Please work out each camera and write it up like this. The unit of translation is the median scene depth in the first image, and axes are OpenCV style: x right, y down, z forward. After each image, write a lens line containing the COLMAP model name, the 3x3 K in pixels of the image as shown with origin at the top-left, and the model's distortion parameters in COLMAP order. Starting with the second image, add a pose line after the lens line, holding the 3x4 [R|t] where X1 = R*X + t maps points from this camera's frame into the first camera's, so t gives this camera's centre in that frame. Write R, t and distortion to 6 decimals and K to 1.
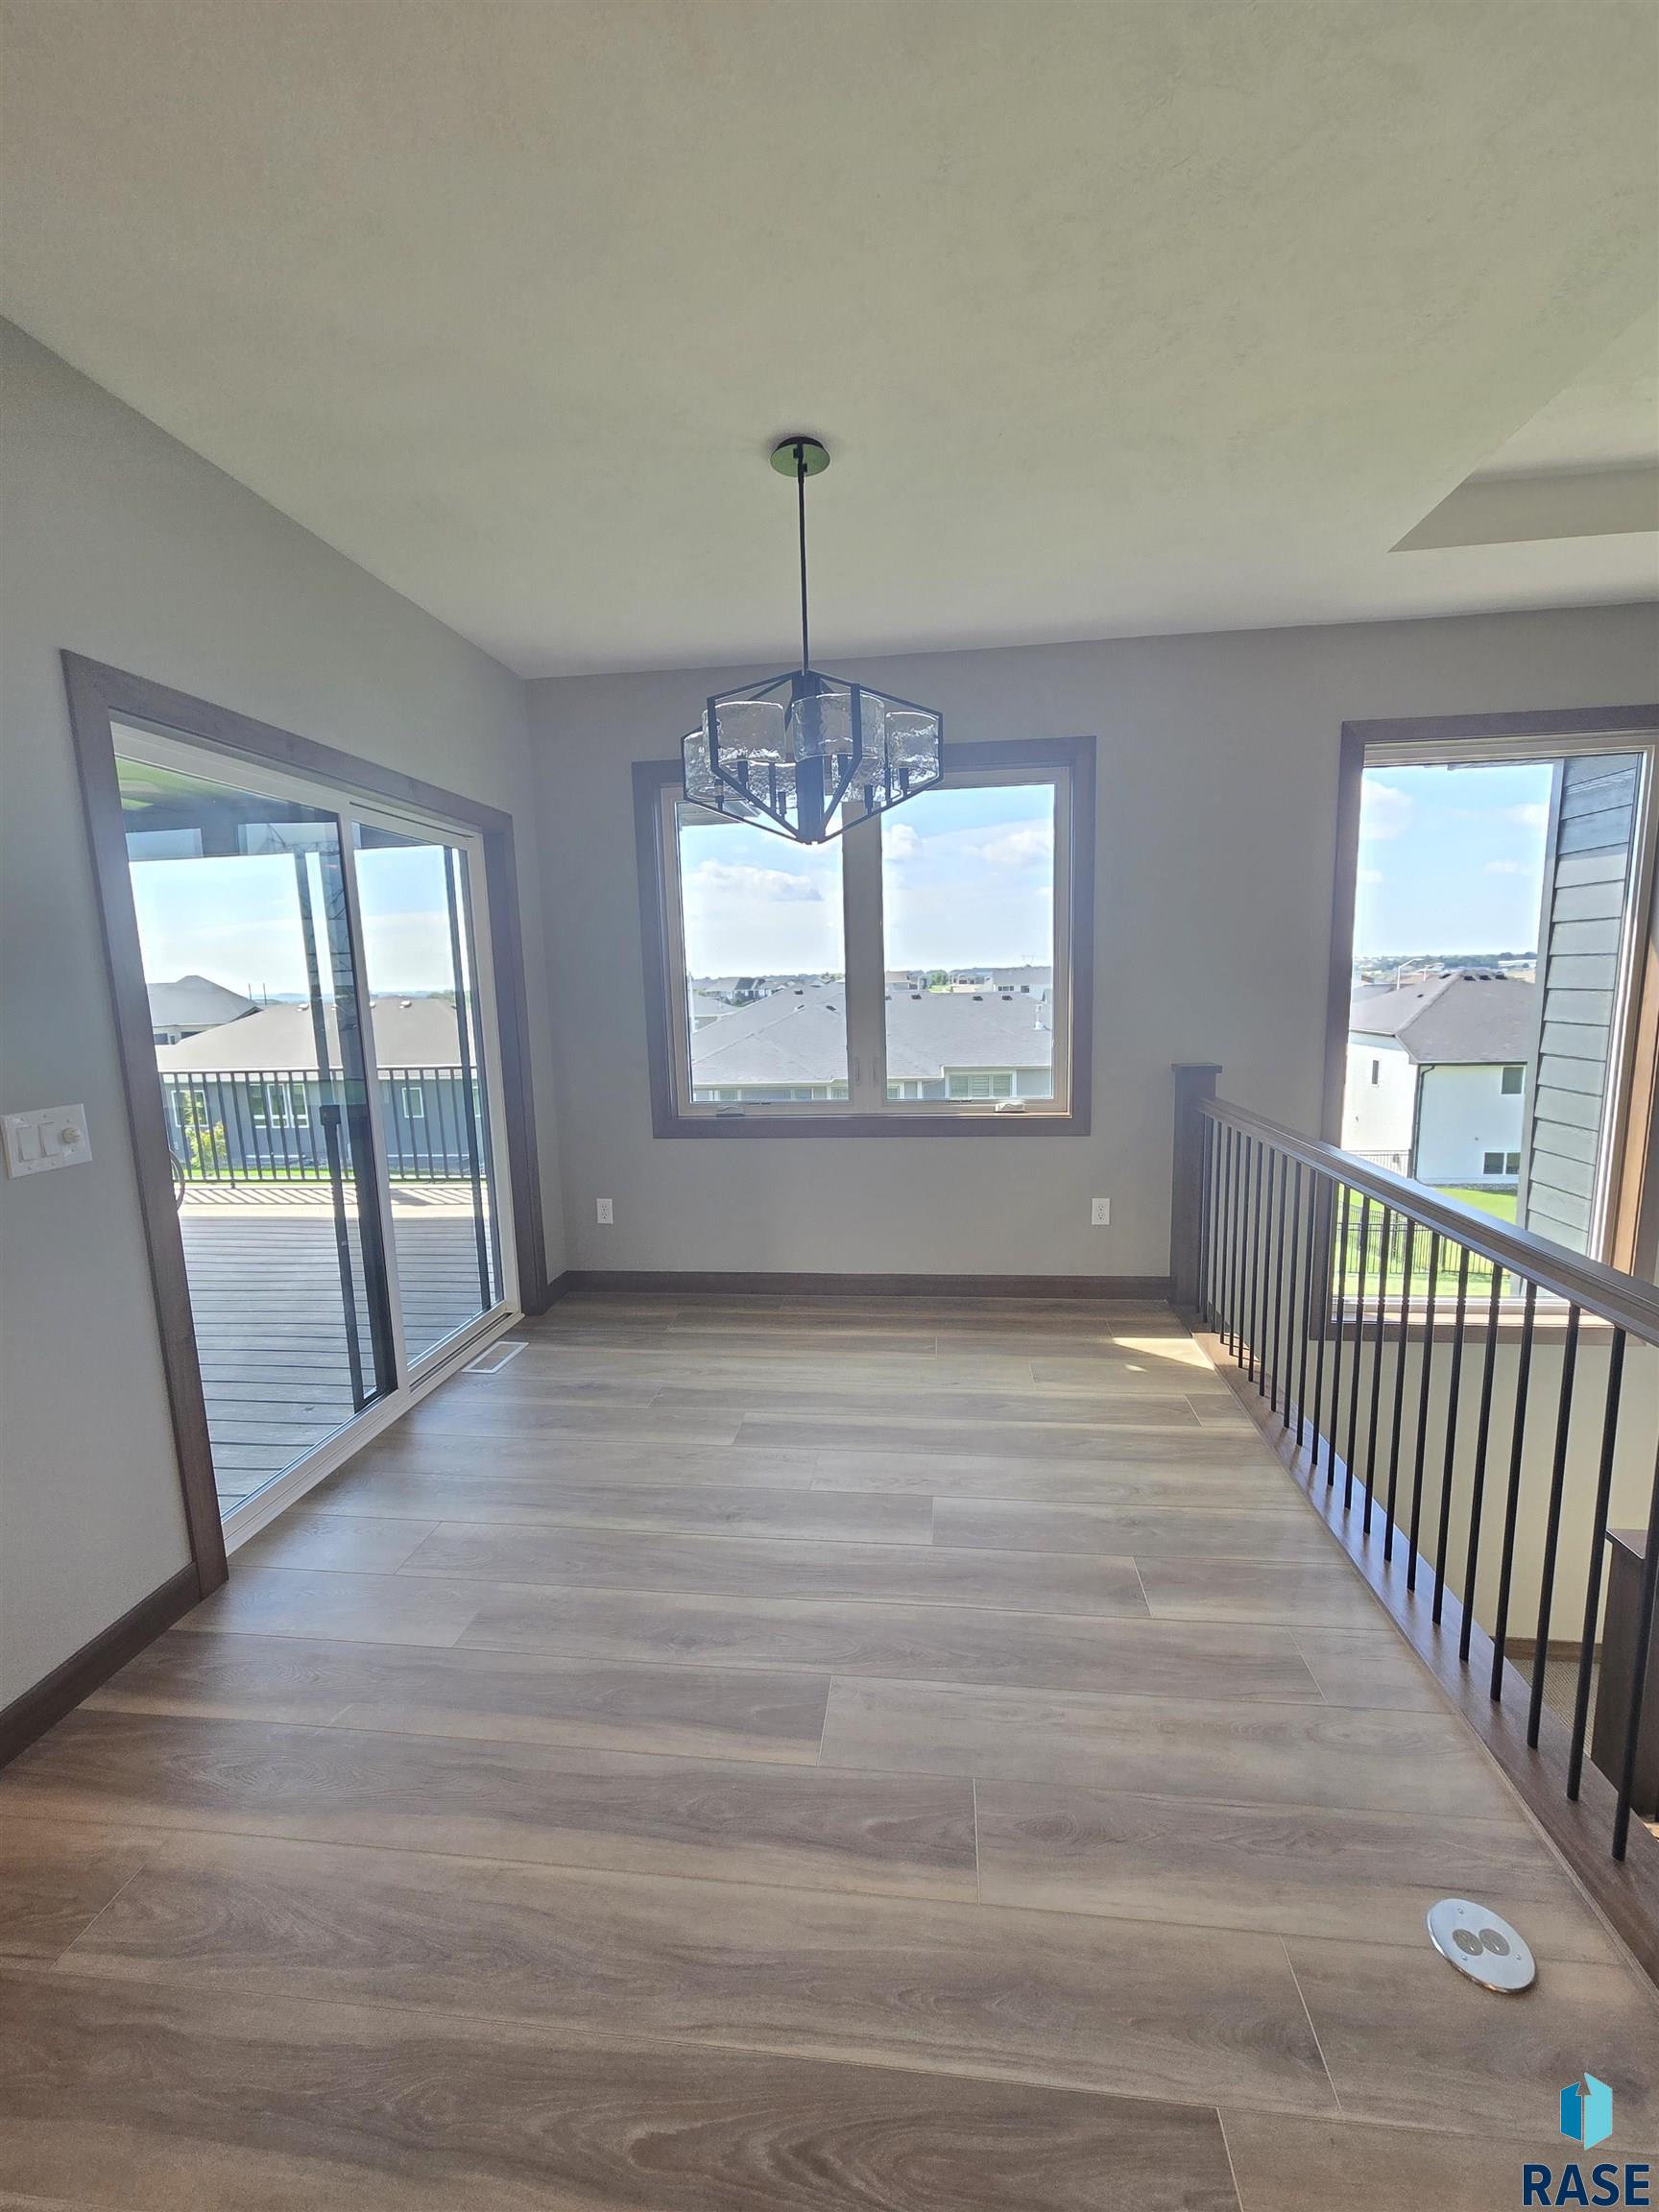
lens RADIAL K [[907.4, 0, 829.5], [0, 907.4, 1106.0], [0, 0, 1]] dist [-0.000140, 0.000258]
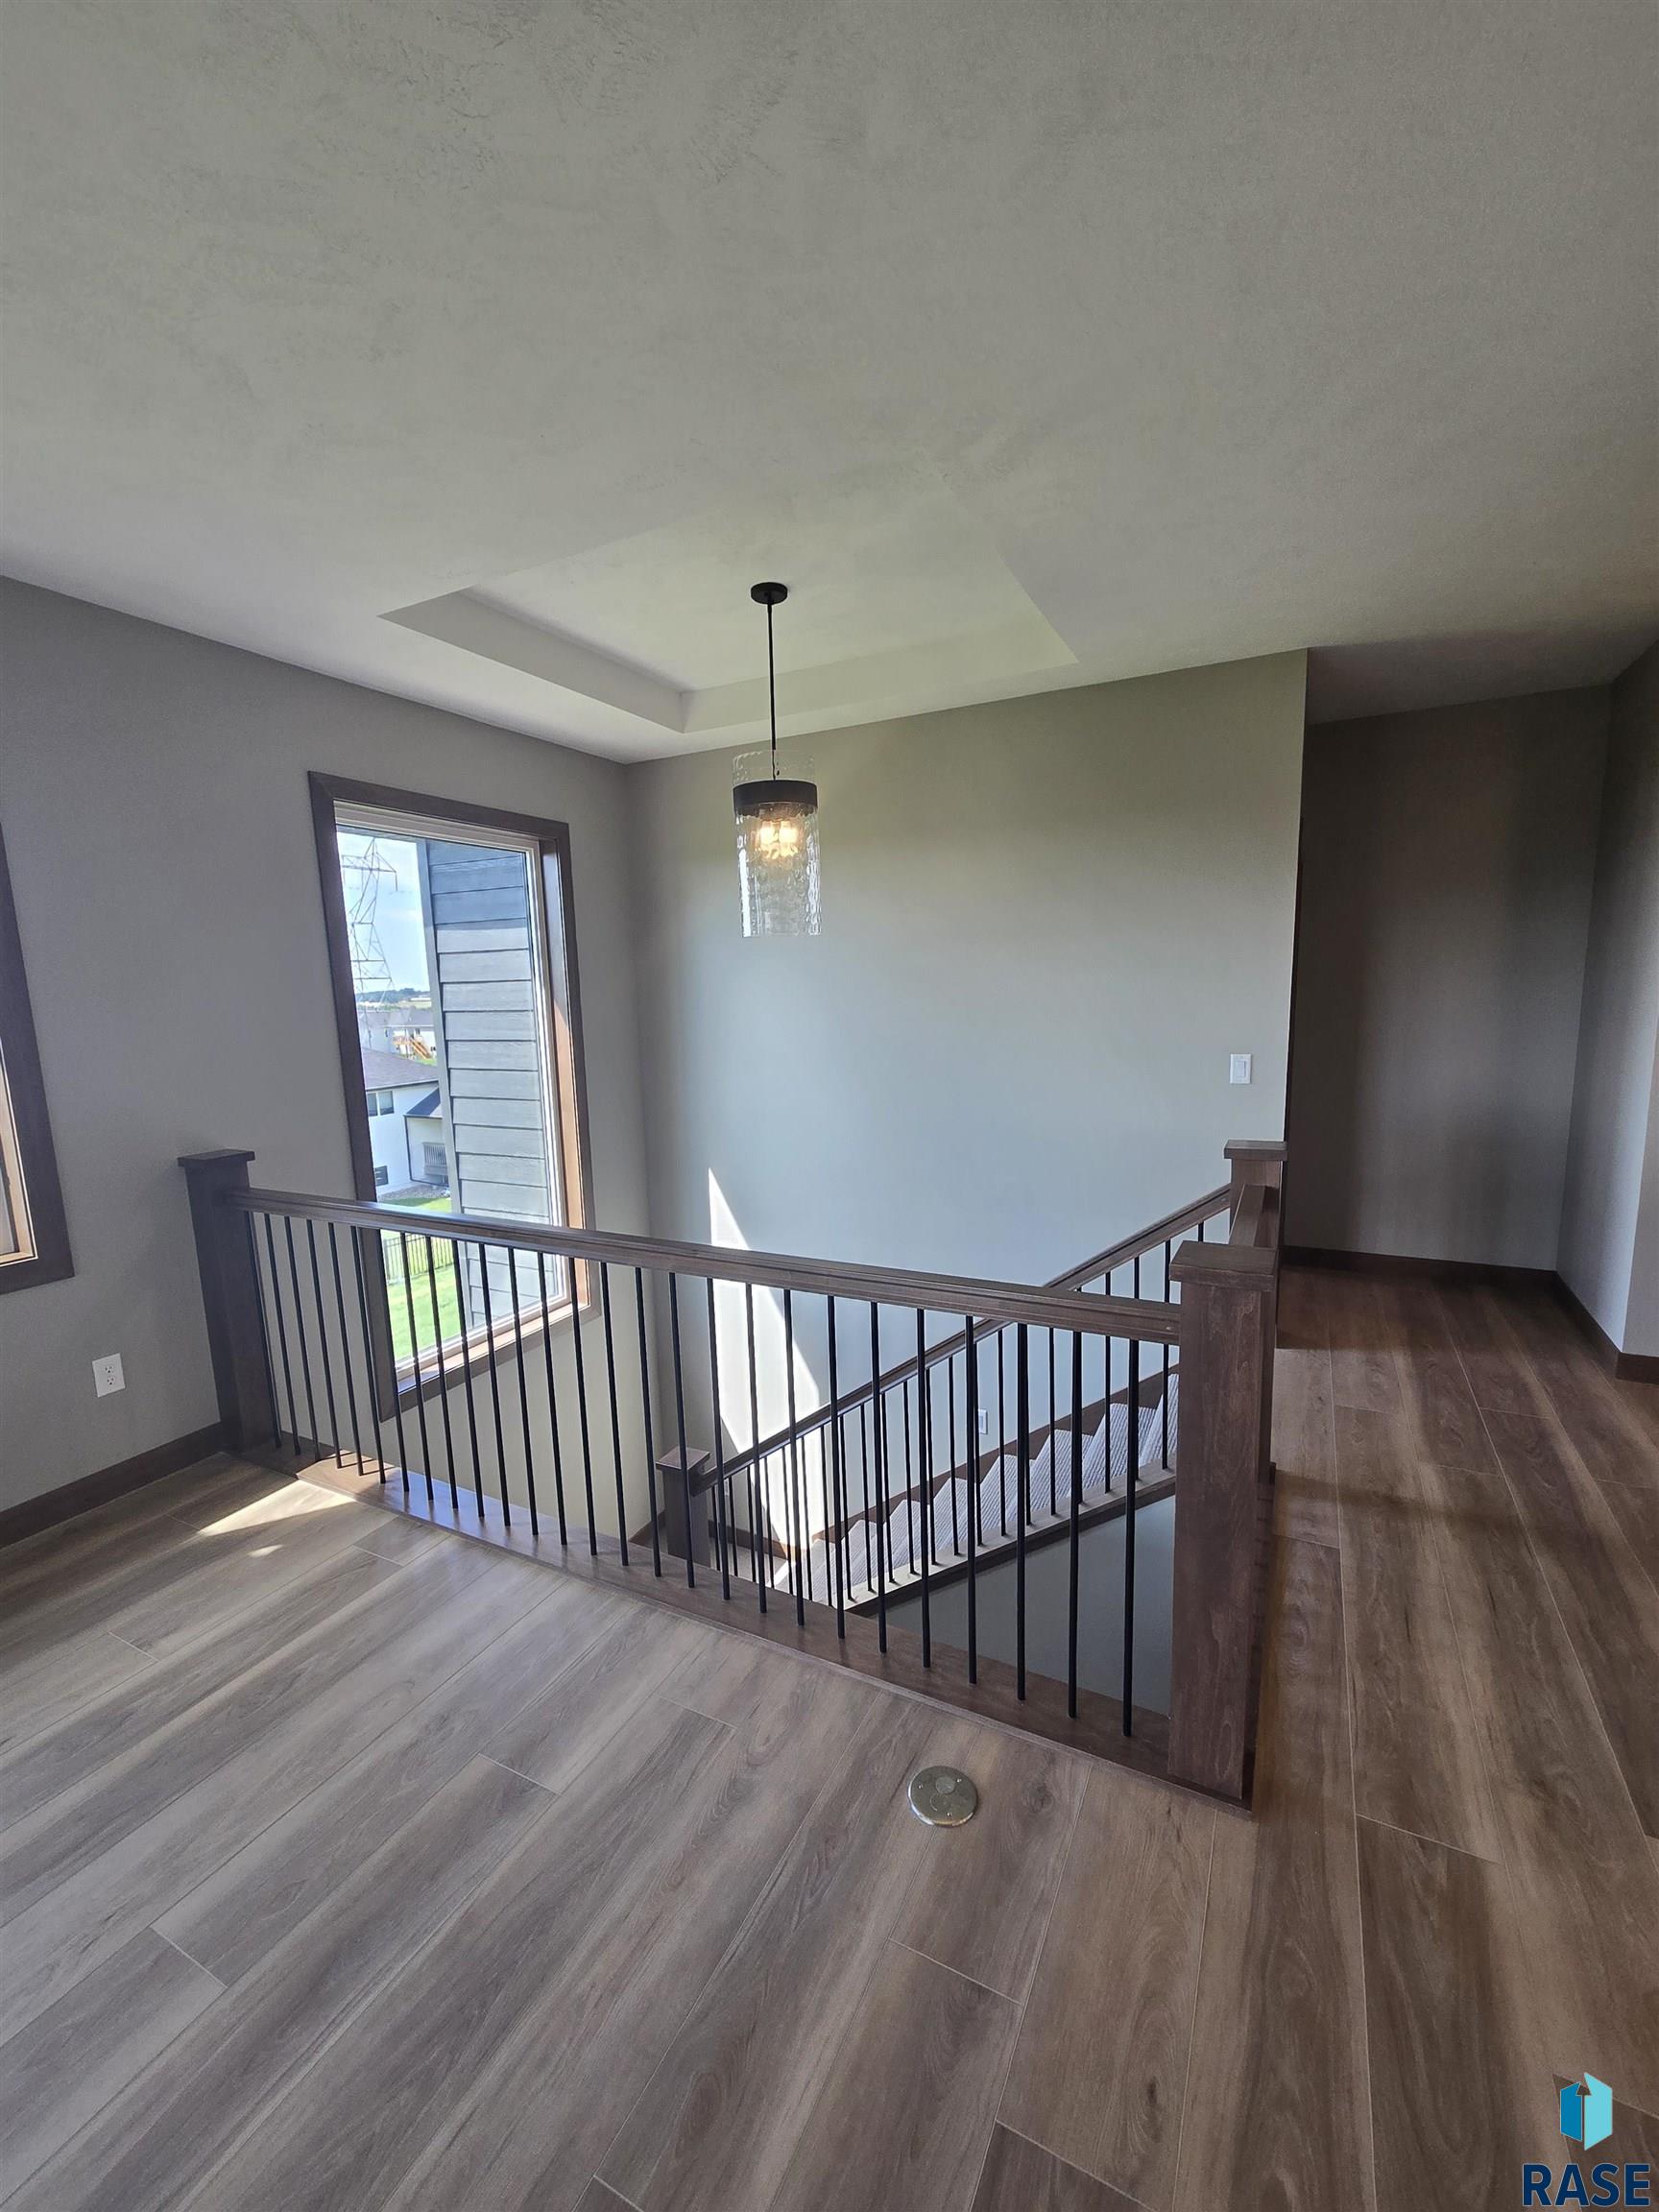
lens RADIAL K [[910.3, 0, 836.4], [0, 910.3, 1112.0], [0, 0, 1]] dist [0.000001, 0.000793]
pose [[0.355487, -0.109819, 0.928207, -0.174187], [0.149195, 0.987008, 0.059637, -0.056520], [-0.922697, 0.117284, 0.367252, 0.218521]]
